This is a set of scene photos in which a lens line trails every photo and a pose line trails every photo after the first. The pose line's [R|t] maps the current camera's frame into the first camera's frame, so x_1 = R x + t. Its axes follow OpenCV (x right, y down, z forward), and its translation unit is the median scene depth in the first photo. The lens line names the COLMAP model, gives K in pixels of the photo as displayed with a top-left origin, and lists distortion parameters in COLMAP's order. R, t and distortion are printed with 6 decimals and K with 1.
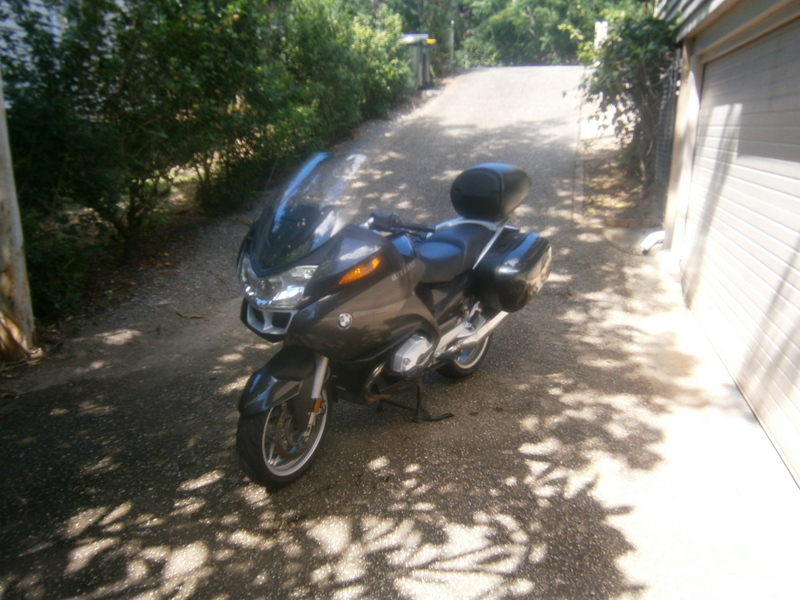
lens RADIAL K [[633.5, 0, 400.0], [0, 633.5, 300.0], [0, 0, 1]] dist [-0.082742, 0.066741]
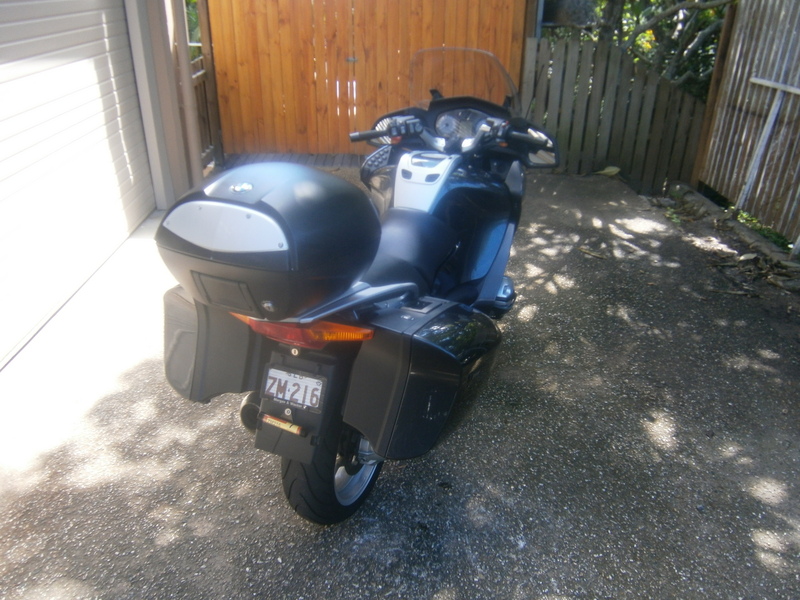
lens RADIAL K [[633.5, 0, 400.0], [0, 633.5, 300.0], [0, 0, 1]] dist [-0.082742, 0.066741]
pose [[-0.964122, 0.111755, -0.240789, 0.230866], [-0.083279, 0.733940, 0.674090, -0.557218], [0.252058, 0.669958, -0.698301, 1.790113]]
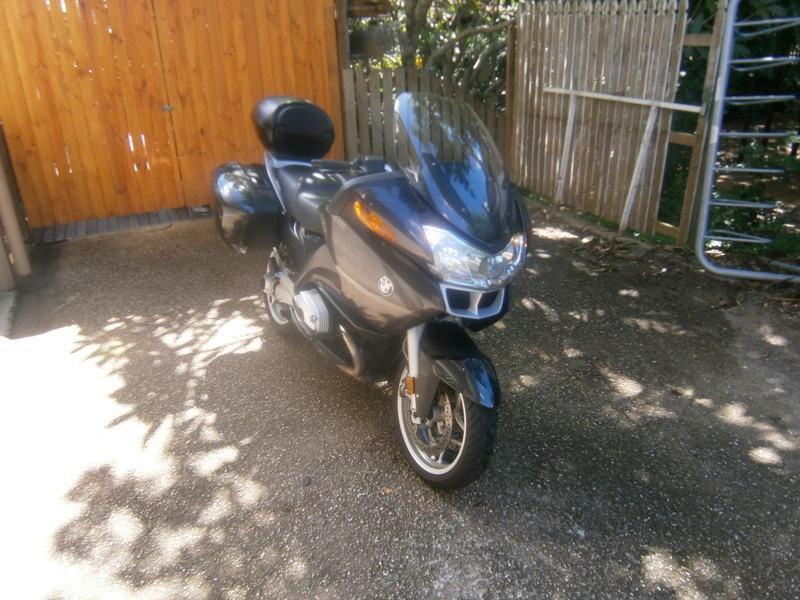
lens RADIAL K [[633.5, 0, 400.0], [0, 633.5, 300.0], [0, 0, 1]] dist [-0.082742, 0.066741]
pose [[-0.777244, 0.276238, -0.565317, 0.481511], [-0.144501, 0.796089, 0.587675, -0.494519], [0.612381, 0.538456, -0.578839, 1.646875]]
